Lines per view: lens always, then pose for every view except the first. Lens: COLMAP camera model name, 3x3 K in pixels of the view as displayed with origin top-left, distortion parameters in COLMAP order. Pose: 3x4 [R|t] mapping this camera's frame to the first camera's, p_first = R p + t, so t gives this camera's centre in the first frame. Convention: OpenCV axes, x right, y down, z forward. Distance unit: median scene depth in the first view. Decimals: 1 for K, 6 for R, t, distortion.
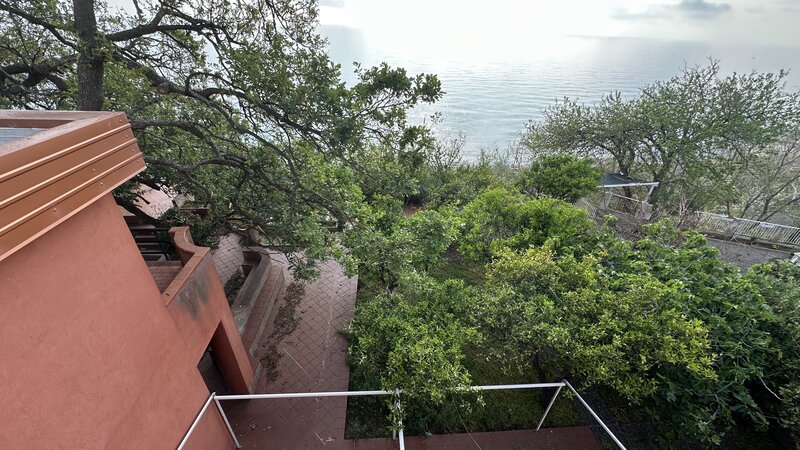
lens RADIAL K [[319.4, 0, 398.6], [0, 319.4, 224.7], [0, 0, 1]] dist [-0.000894, 0.000456]
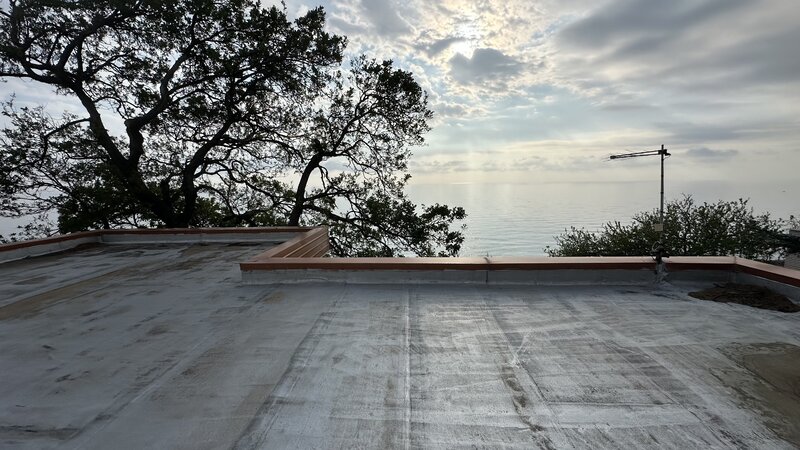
lens RADIAL K [[319.4, 0, 398.9], [0, 319.4, 224.5], [0, 0, 1]] dist [-0.000894, 0.000456]
pose [[0.993879, -0.040733, -0.102694, -0.079822], [-0.005937, 0.908514, -0.417813, 0.481129], [0.110318, 0.415865, 0.902711, -0.840262]]
